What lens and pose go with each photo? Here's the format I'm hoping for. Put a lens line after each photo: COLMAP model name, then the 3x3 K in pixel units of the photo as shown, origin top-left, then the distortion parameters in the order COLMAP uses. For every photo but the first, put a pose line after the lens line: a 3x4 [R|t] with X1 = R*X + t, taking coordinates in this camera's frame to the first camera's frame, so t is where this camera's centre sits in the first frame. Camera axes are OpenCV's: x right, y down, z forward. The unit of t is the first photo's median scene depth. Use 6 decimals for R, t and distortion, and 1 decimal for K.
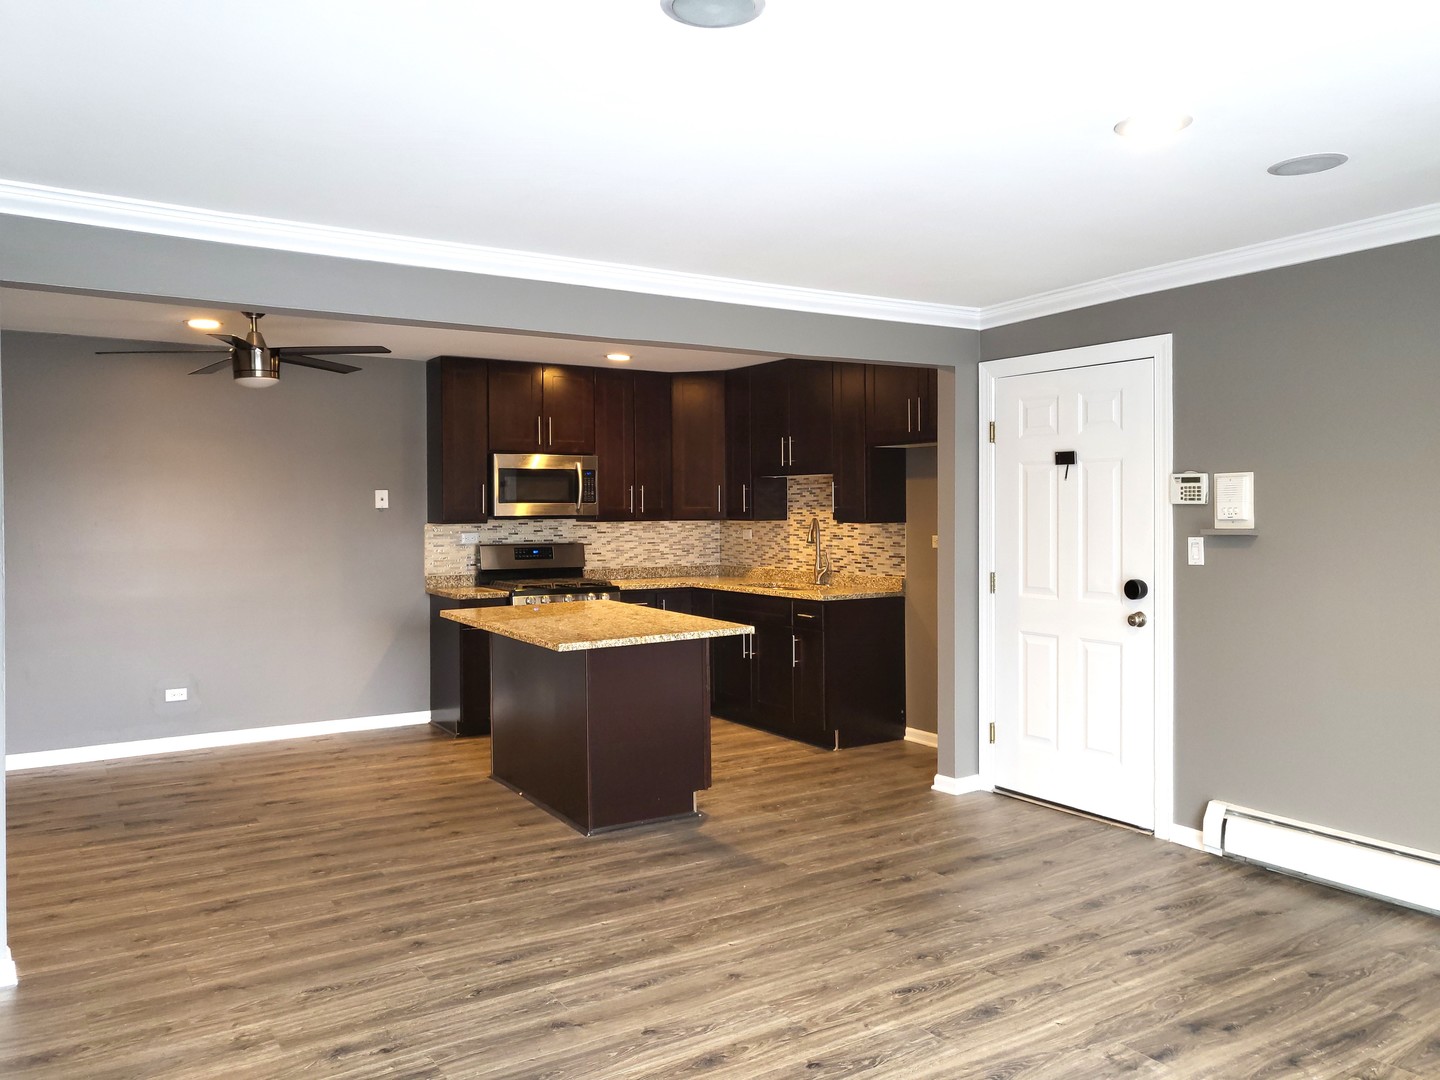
lens RADIAL K [[1112.6, 0, 721.8], [0, 1112.6, 528.4], [0, 0, 1]] dist [-0.050100, 0.149038]
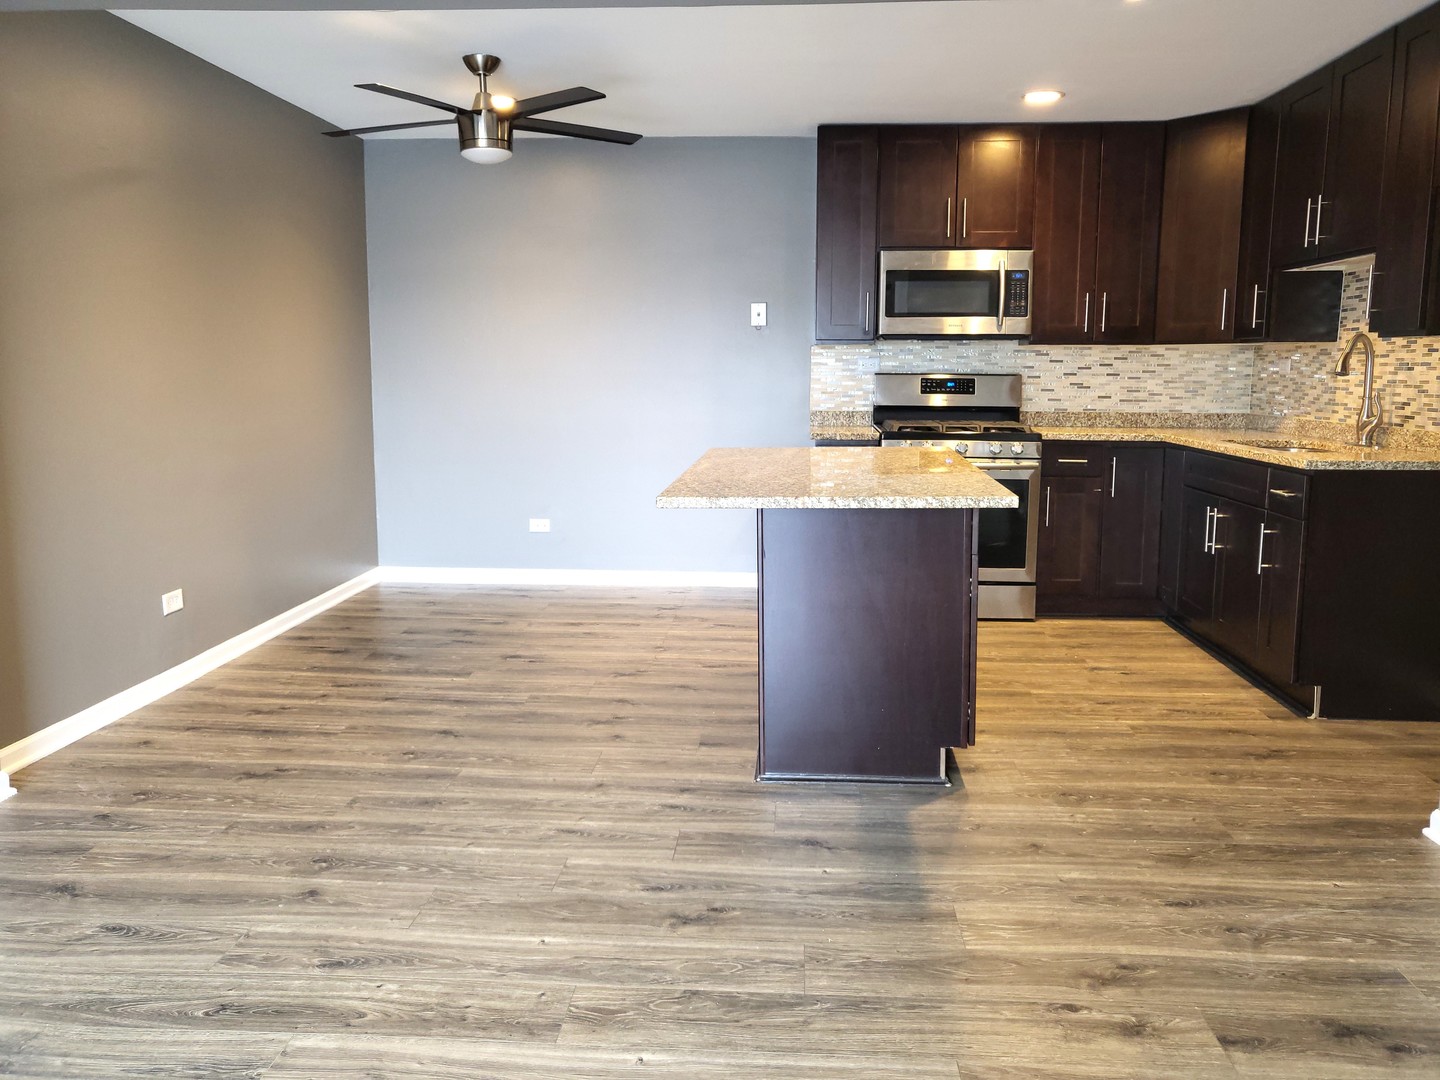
lens RADIAL K [[1109.2, 0, 728.7], [0, 1109.2, 531.5], [0, 0, 1]] dist [-0.029350, 0.092422]
pose [[0.807386, 0.095731, -0.582206, 0.271276], [-0.018856, 0.990432, 0.136705, 0.033763], [0.589722, -0.099396, 0.801466, 0.494831]]
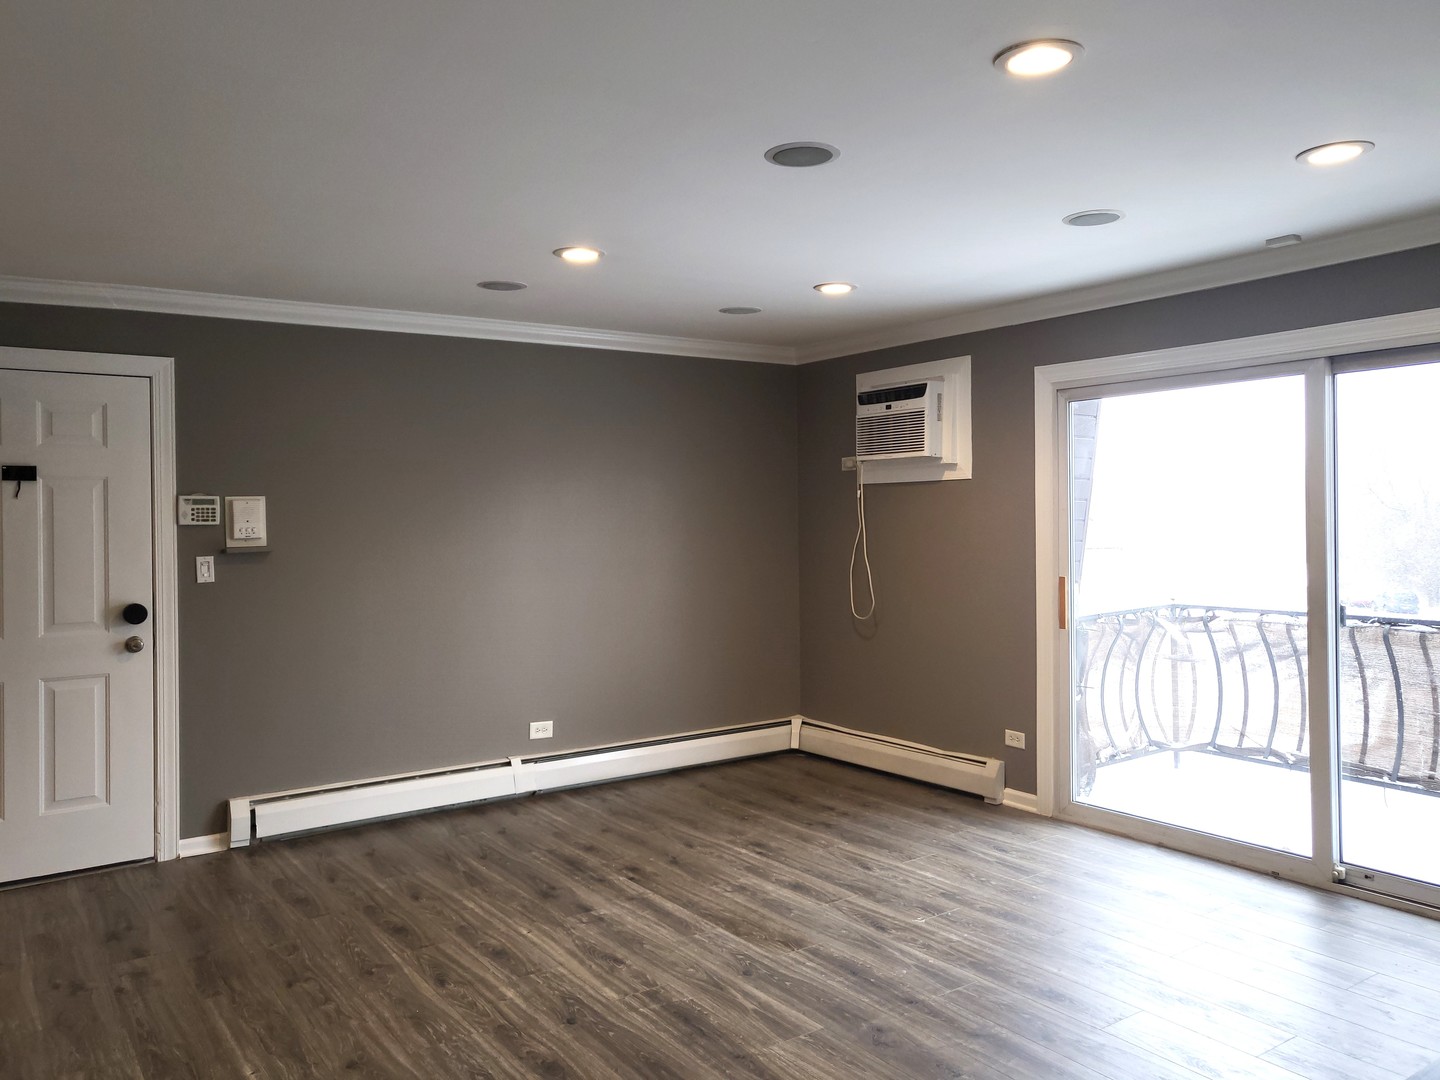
lens RADIAL K [[1109.2, 0, 728.7], [0, 1109.2, 531.5], [0, 0, 1]] dist [-0.029350, 0.092422]
pose [[-0.035175, -0.006962, 0.999357, -0.647592], [0.032804, 0.999429, 0.008117, -0.007886], [-0.998843, 0.033068, -0.034927, 0.542881]]
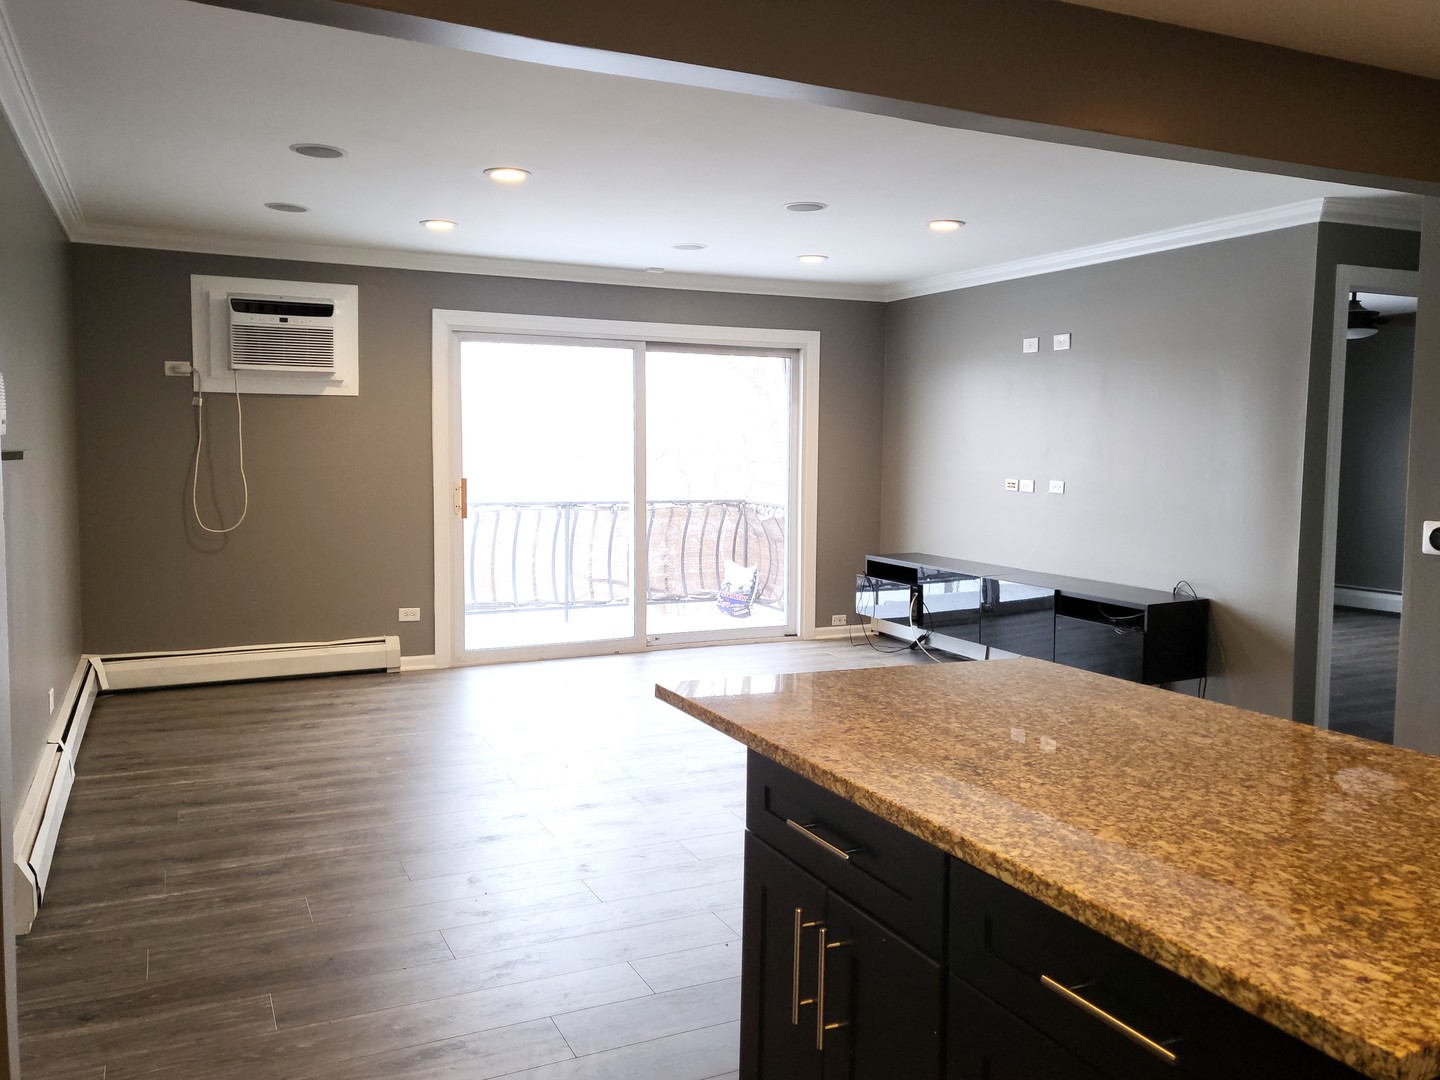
lens RADIAL K [[1112.6, 0, 721.8], [0, 1112.6, 528.4], [0, 0, 1]] dist [-0.050100, 0.149038]
pose [[-0.989201, -0.014626, 0.145837, -0.079161], [-0.000512, 0.995347, 0.096353, -0.016231], [-0.146568, 0.095237, -0.984605, 1.555652]]
